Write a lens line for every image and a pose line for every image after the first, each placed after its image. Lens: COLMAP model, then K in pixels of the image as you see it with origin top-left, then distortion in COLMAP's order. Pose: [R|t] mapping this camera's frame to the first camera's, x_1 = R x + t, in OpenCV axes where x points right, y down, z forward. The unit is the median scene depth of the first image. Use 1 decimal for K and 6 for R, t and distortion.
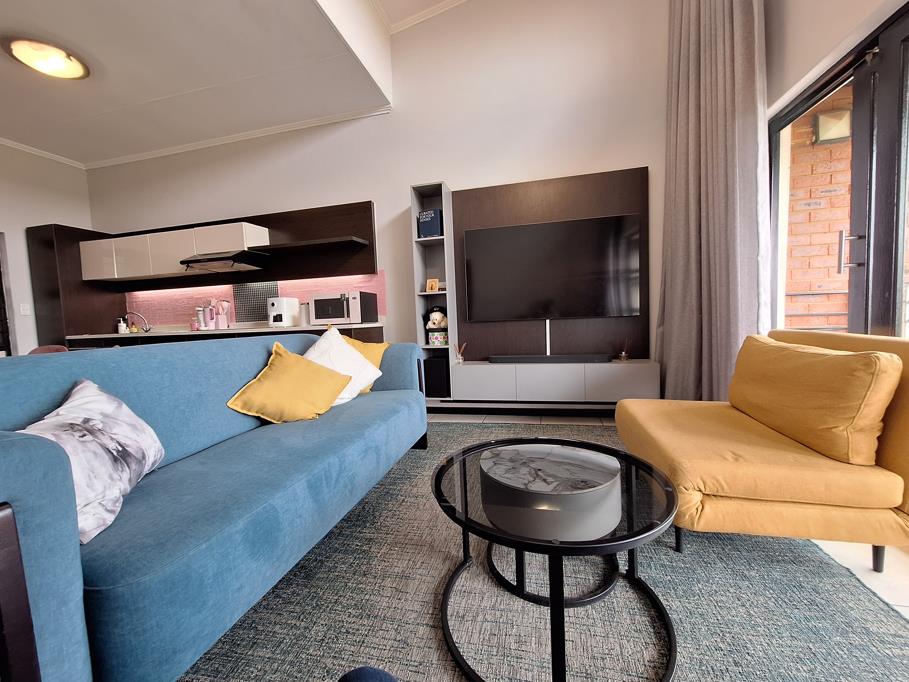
lens RADIAL K [[357.7, 0, 452.4], [0, 357.7, 338.8], [0, 0, 1]] dist [-0.006716, 0.001678]
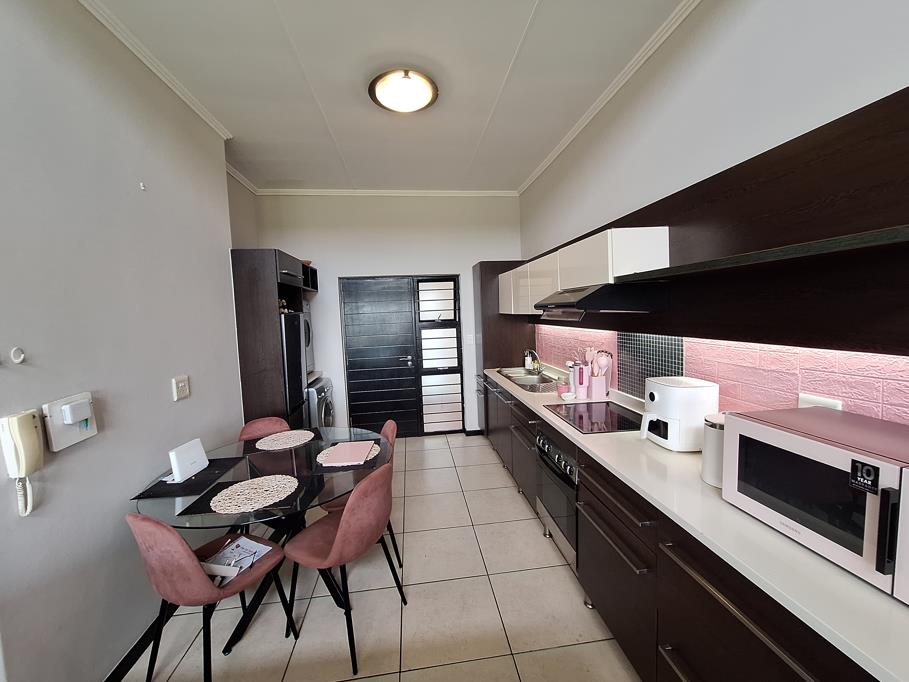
lens RADIAL K [[357.7, 0, 450.6], [0, 357.7, 339.8], [0, 0, 1]] dist [-0.006716, 0.001678]
pose [[0.356192, 0.099570, -0.929092, -0.168921], [-0.042713, 0.995002, 0.090258, -0.195431], [0.933436, 0.007535, 0.358665, 0.575879]]
